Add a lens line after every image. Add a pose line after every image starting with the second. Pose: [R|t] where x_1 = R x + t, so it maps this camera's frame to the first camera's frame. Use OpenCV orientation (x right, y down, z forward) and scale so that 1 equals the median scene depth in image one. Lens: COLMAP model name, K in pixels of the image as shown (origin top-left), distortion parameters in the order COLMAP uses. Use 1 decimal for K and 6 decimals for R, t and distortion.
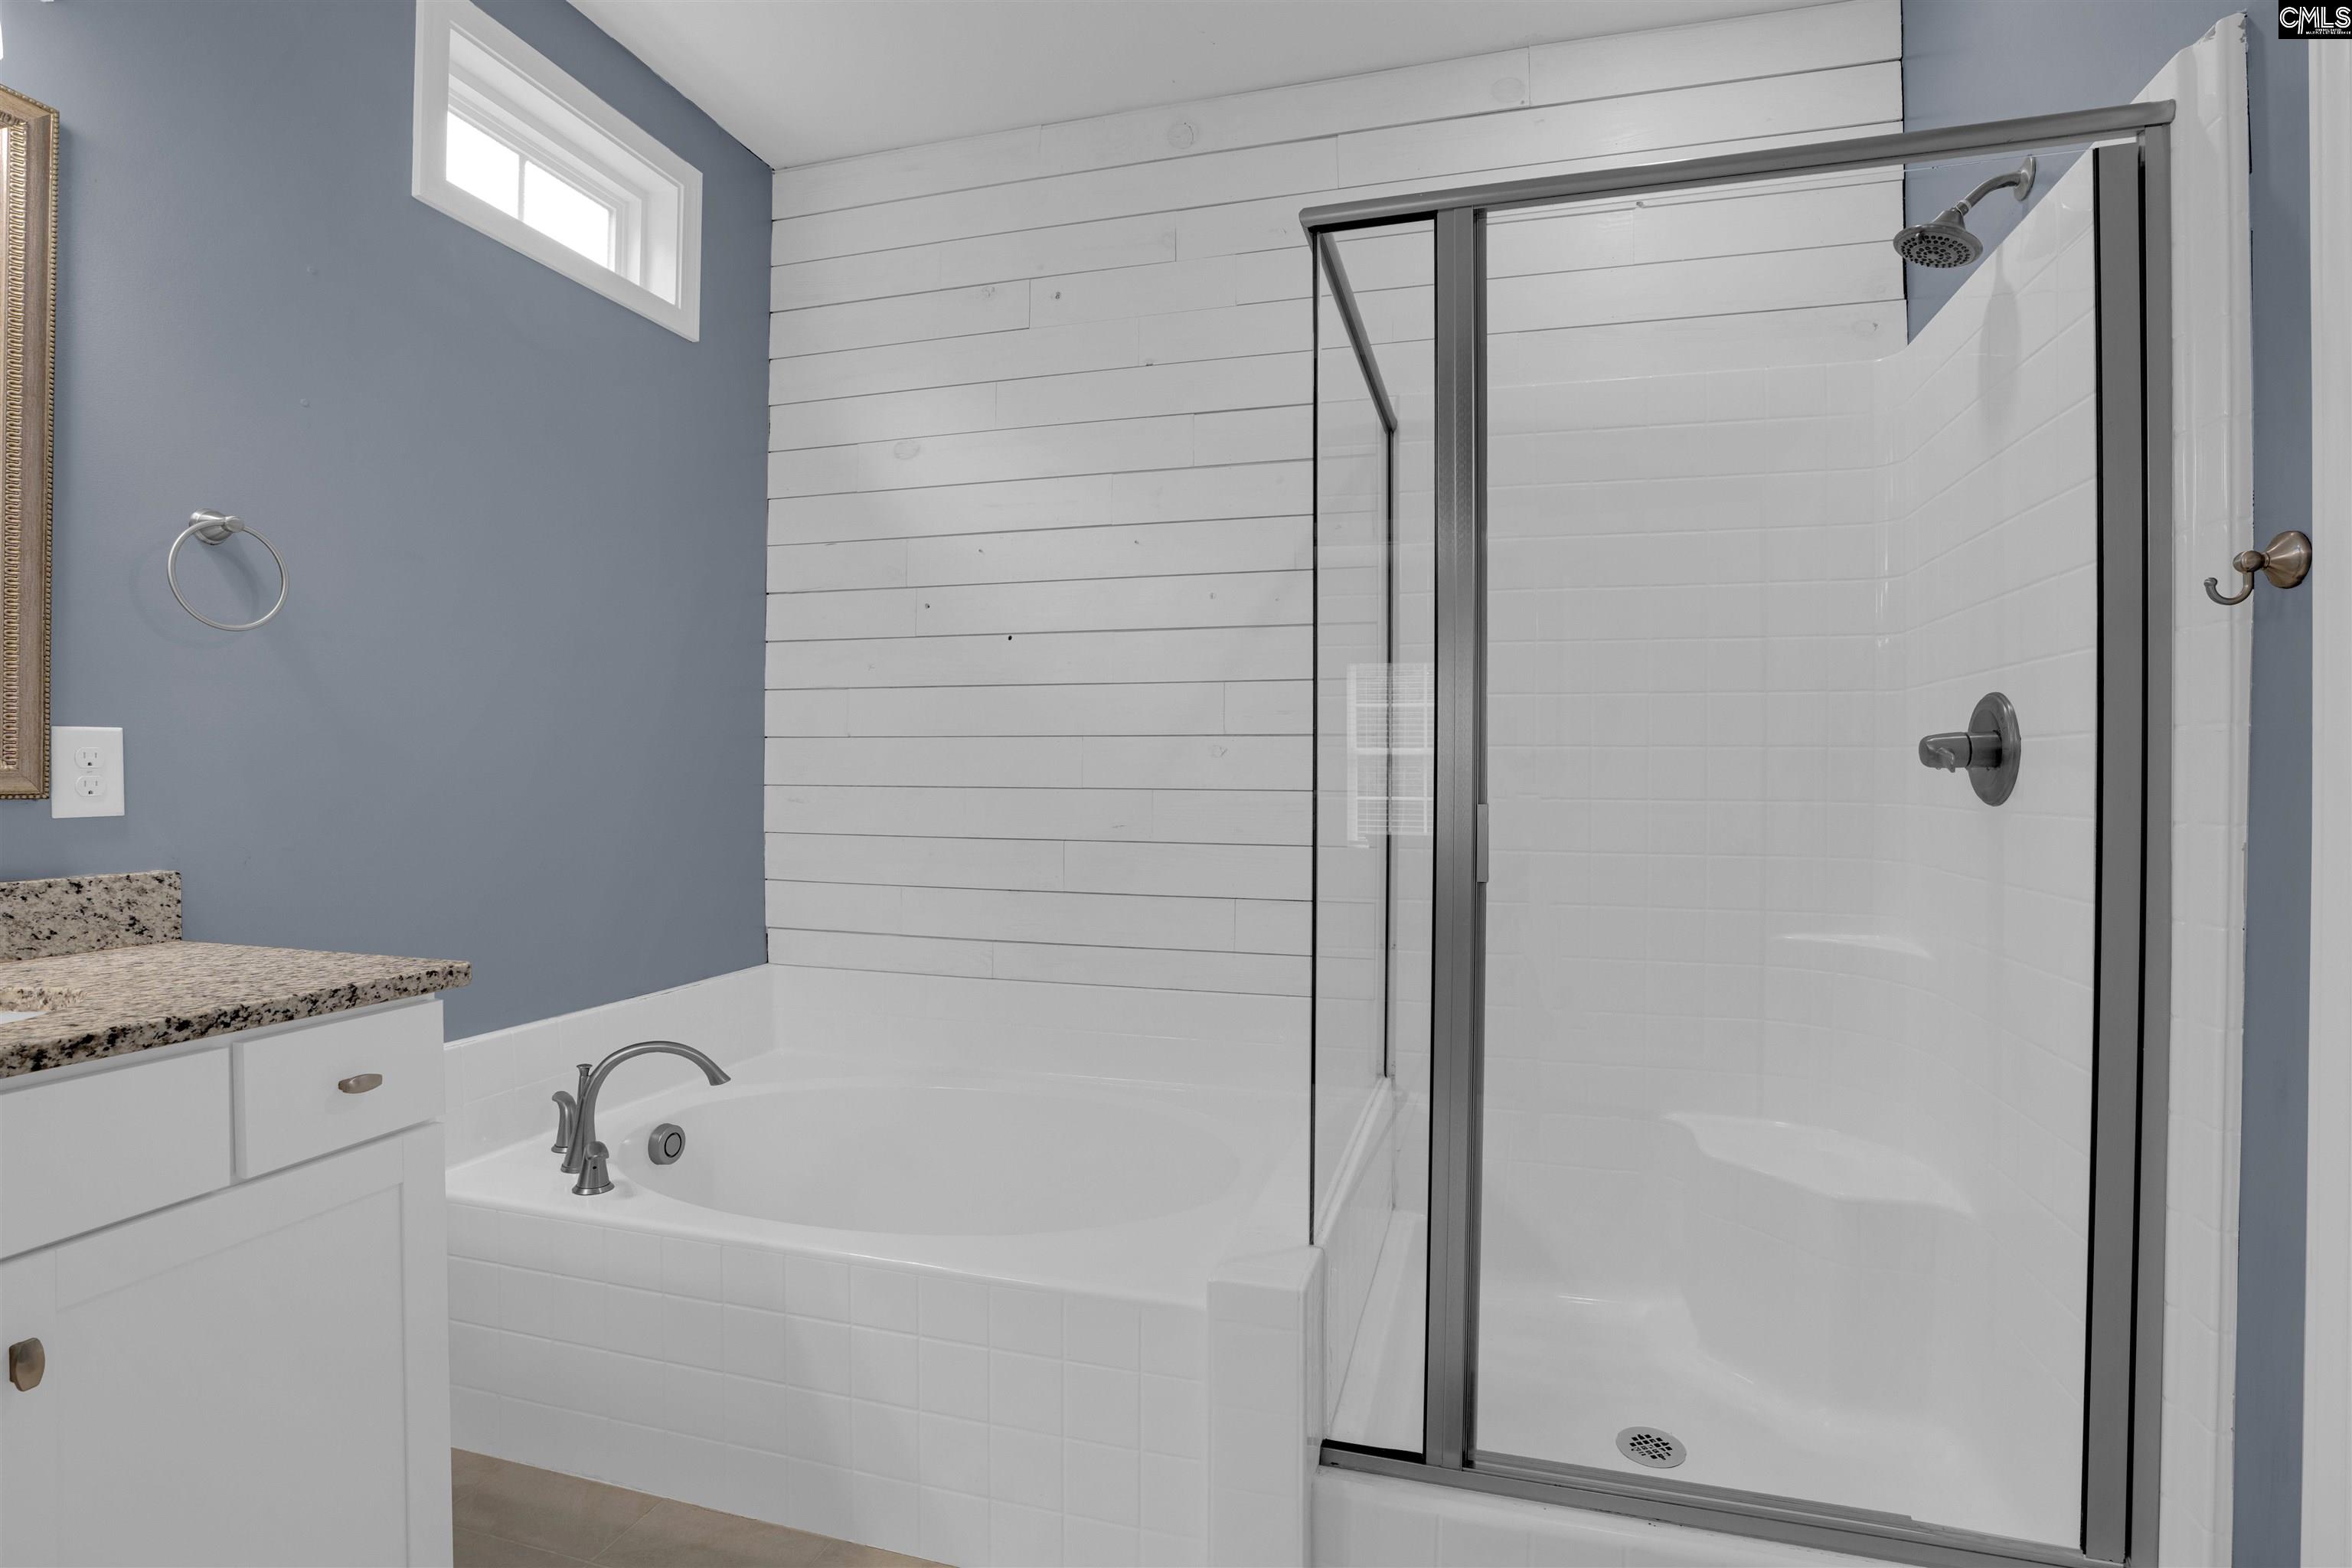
lens RADIAL K [[1084.2, 0, 1190.5], [0, 1084.2, 781.2], [0, 0, 1]] dist [-0.044118, 0.014180]
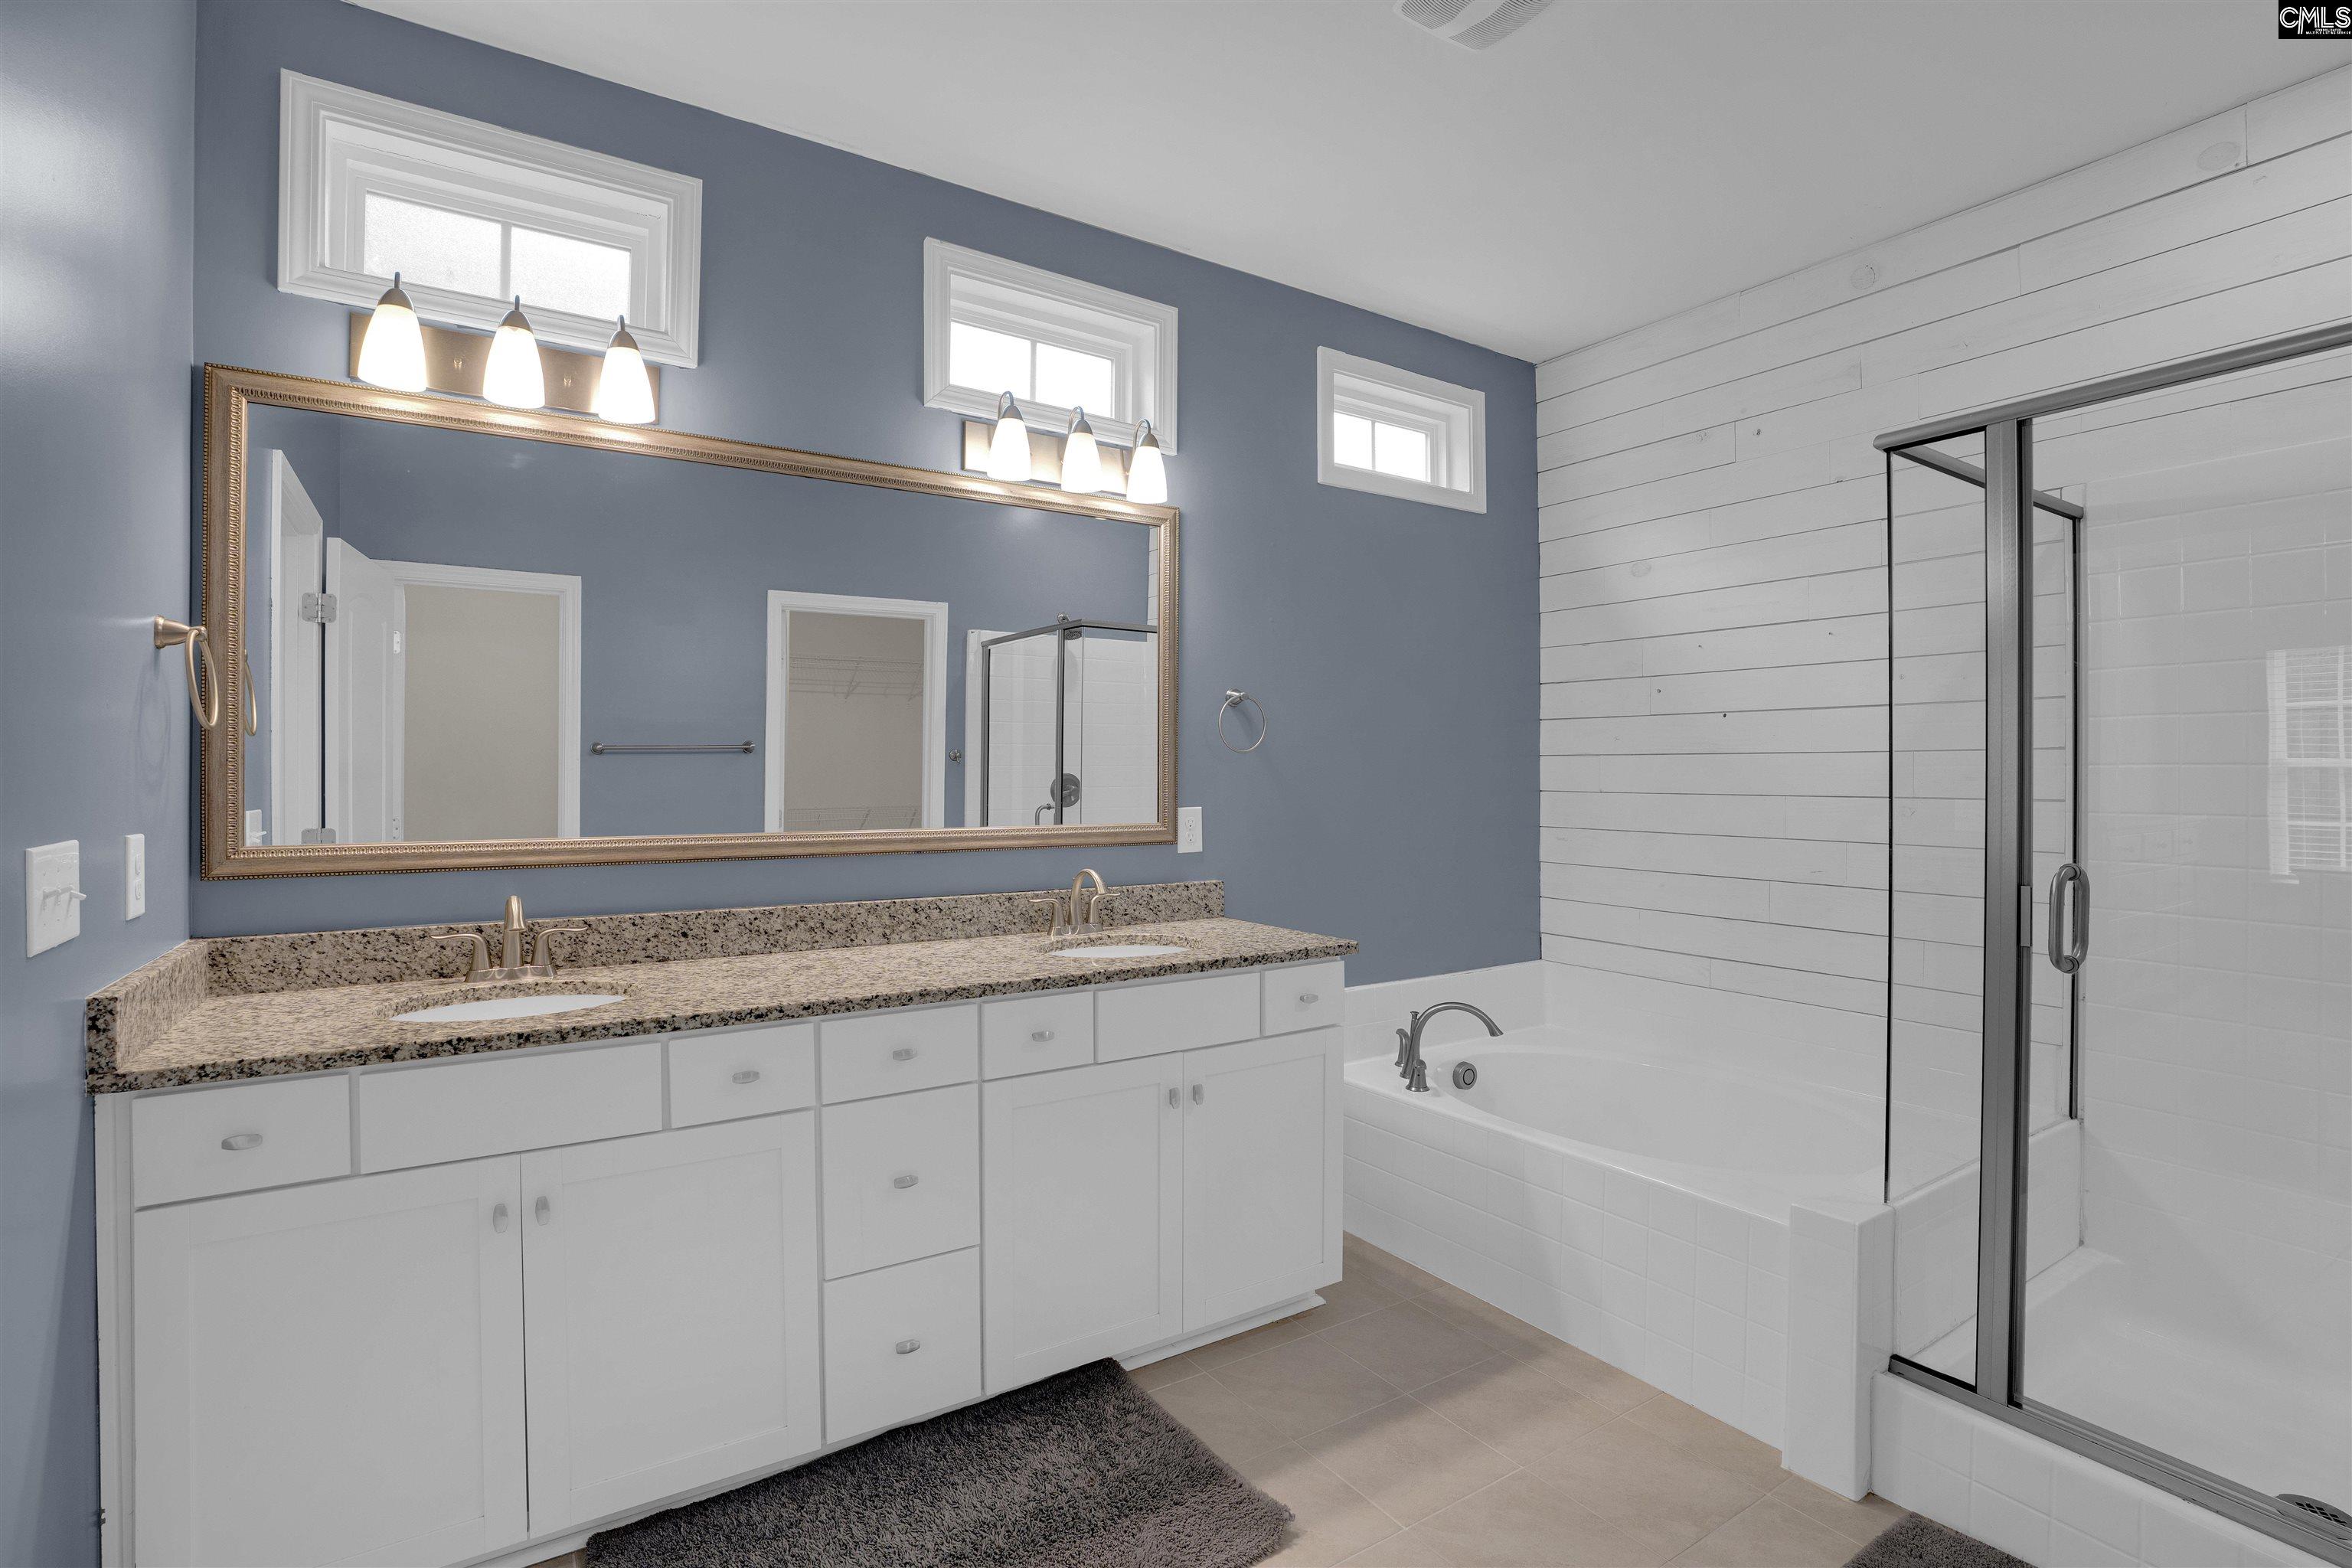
lens RADIAL K [[1096.1, 0, 1196.4], [0, 1096.1, 793.7], [0, 0, 1]] dist [-0.058735, 0.022009]
pose [[0.749120, 0.003447, -0.662426, 0.274506], [0.003423, 0.999953, 0.009074, -0.077599], [0.662426, -0.009065, 0.749073, -0.444847]]
